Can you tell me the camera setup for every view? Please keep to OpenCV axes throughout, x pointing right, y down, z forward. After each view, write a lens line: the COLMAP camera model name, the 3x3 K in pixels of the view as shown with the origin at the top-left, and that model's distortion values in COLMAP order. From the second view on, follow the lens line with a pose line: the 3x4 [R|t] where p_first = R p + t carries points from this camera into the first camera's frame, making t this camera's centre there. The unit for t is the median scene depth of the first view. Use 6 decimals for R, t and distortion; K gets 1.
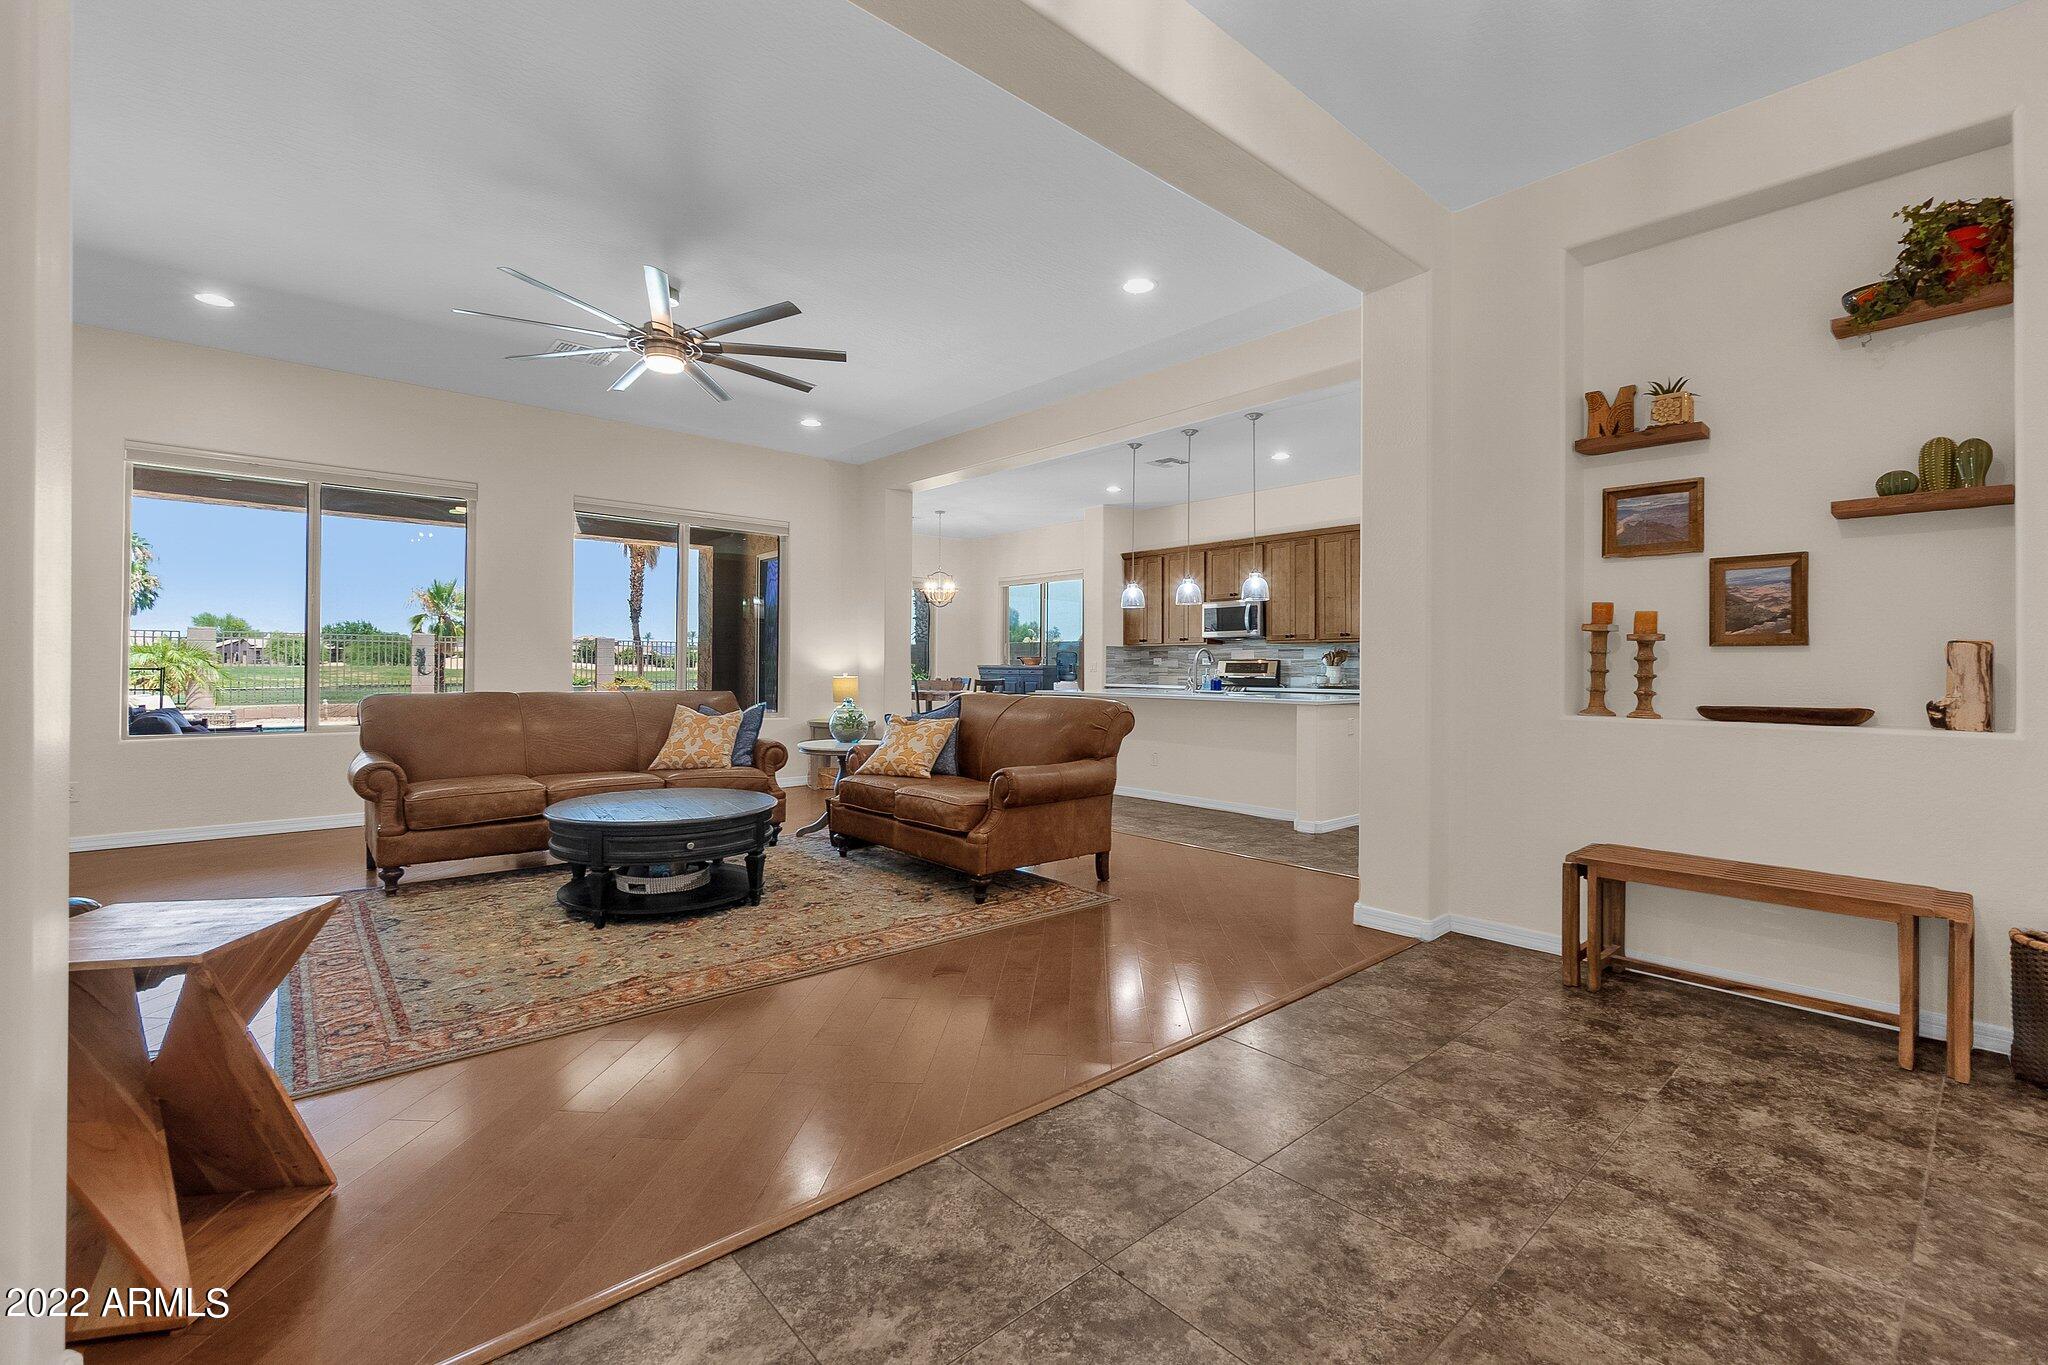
lens RADIAL K [[882.5, 0, 1040.5], [0, 882.5, 660.6], [0, 0, 1]] dist [-0.009572, 0.005041]
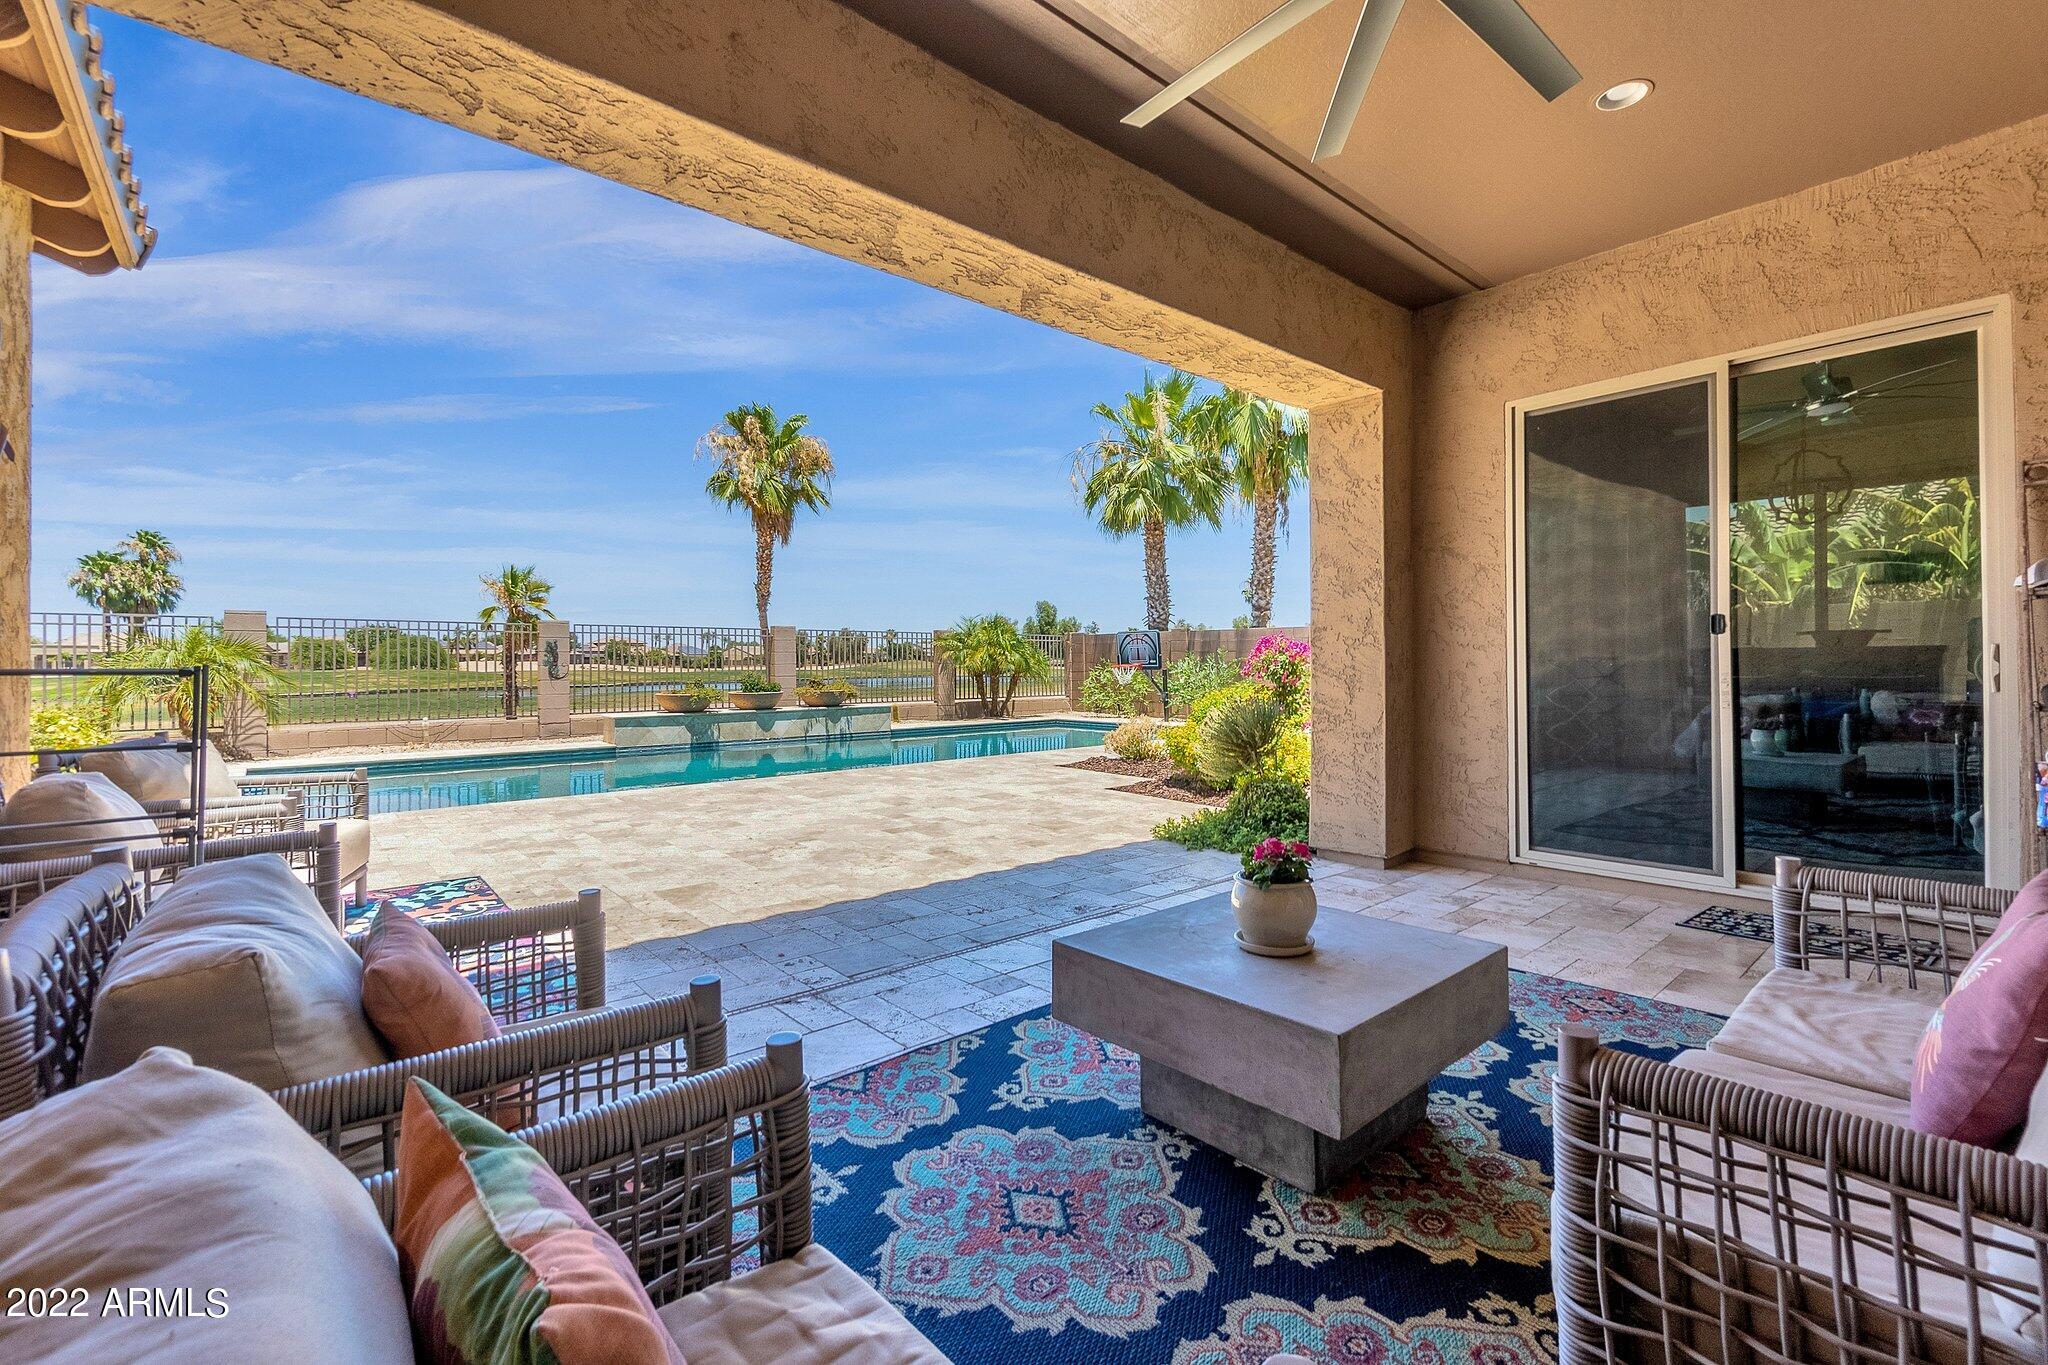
lens RADIAL K [[881.9, 0, 1038.3], [0, 881.9, 663.8], [0, 0, 1]] dist [0.008298, 0.000773]
pose [[0.999776, -0.011757, -0.017576, -0.781509], [0.011886, 0.999903, 0.007256, 0.008726], [0.017489, -0.007464, 0.999819, 0.783818]]
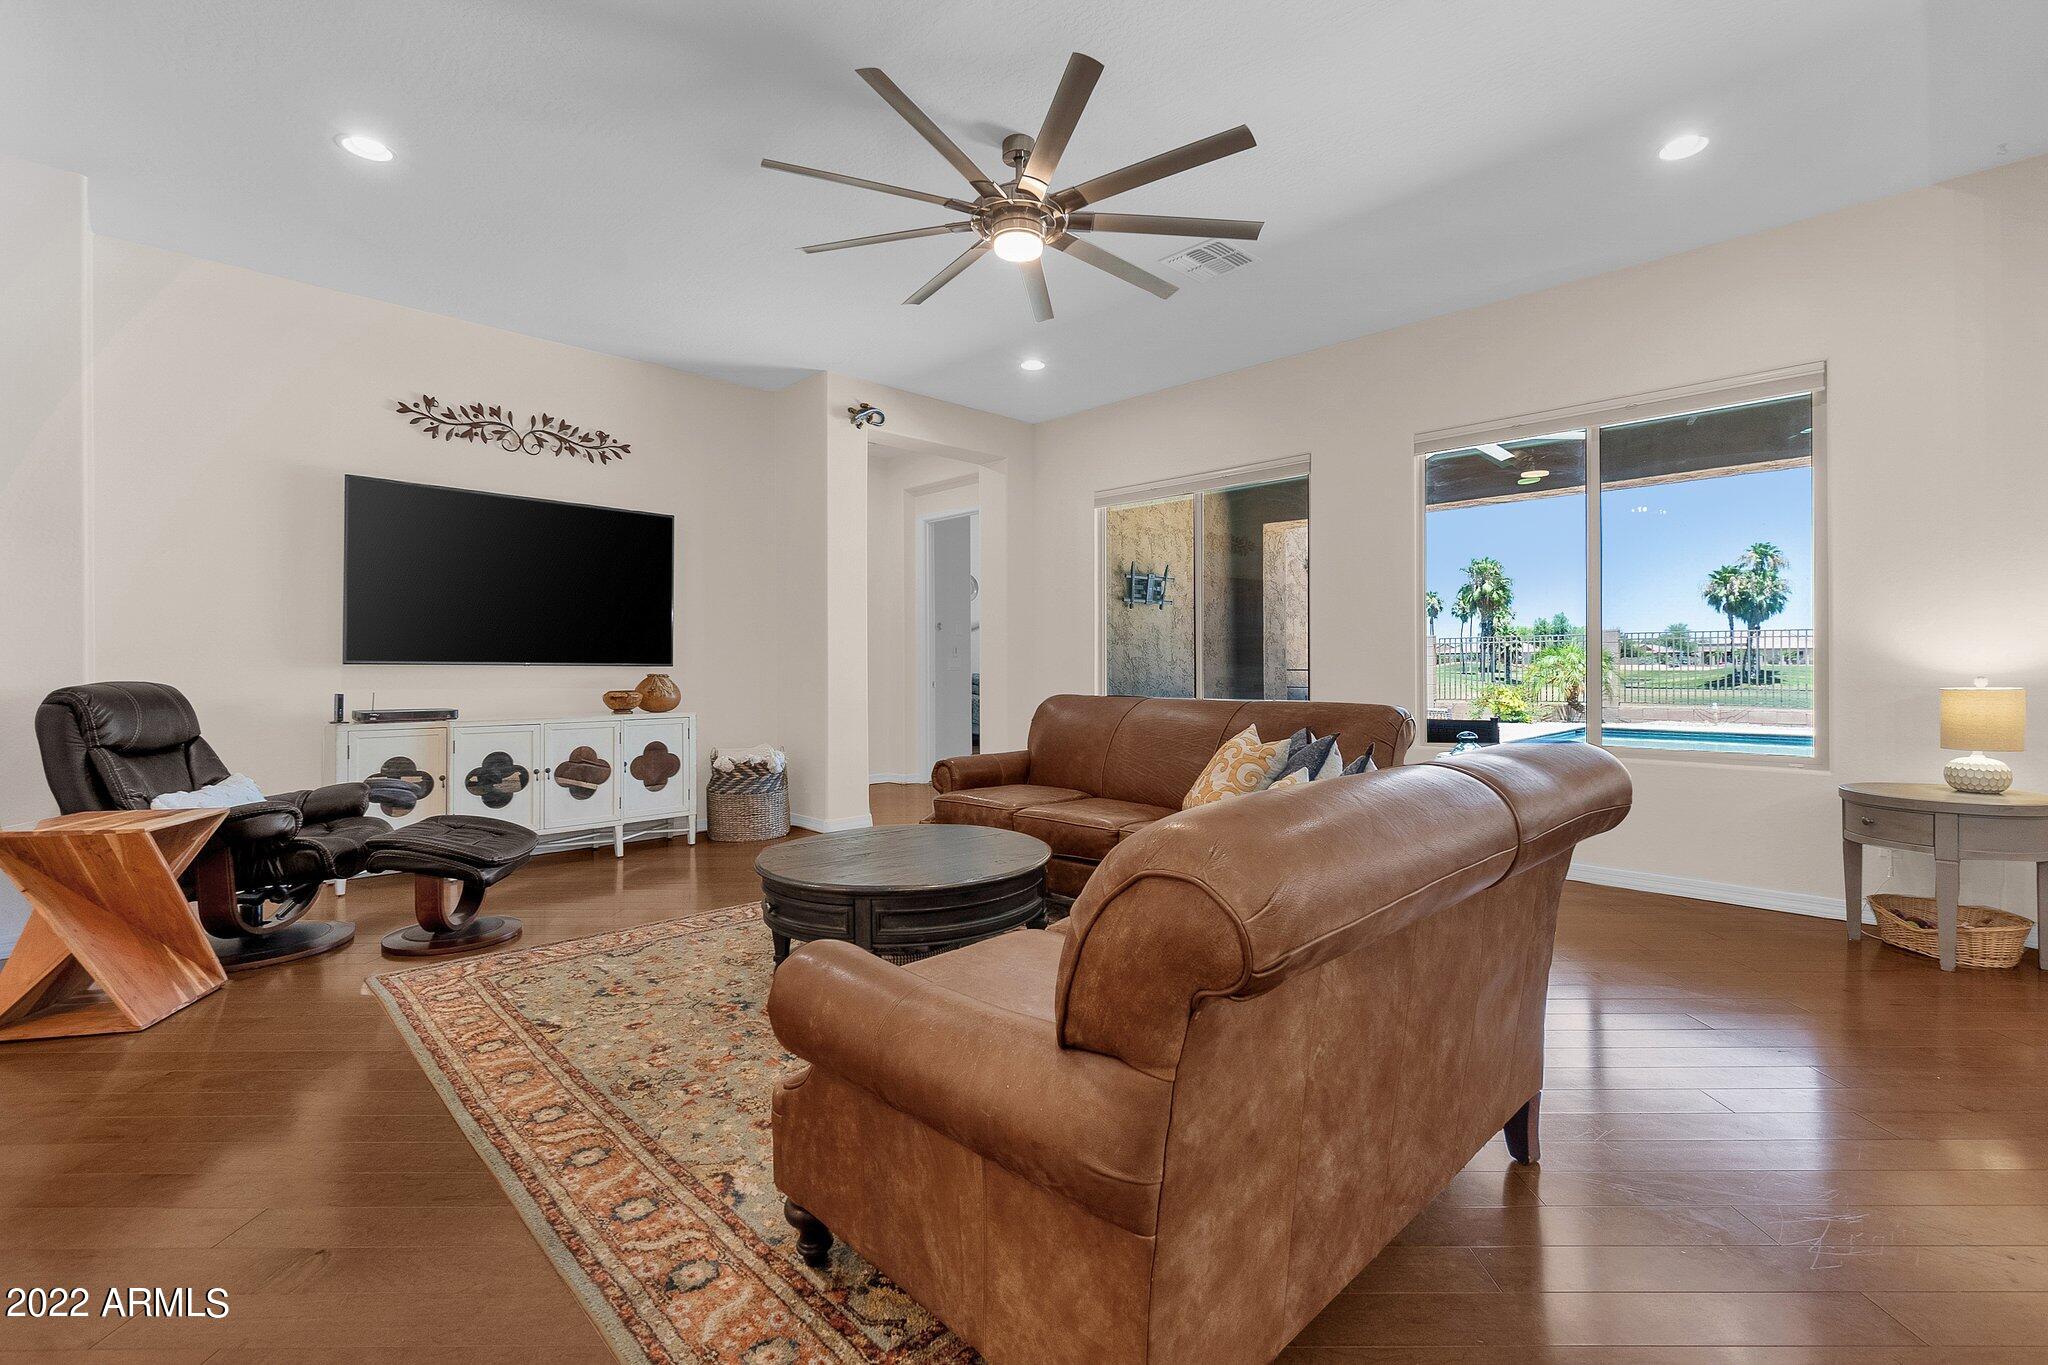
lens RADIAL K [[902.8, 0, 1037.2], [0, 902.8, 670.0], [0, 0, 1]] dist [0.000020, -0.001382]
pose [[0.054121, 0.000325, -0.998534, 0.189633], [0.010040, 0.999949, 0.000870, 0.005651], [0.998484, -0.010073, 0.054115, 0.599887]]
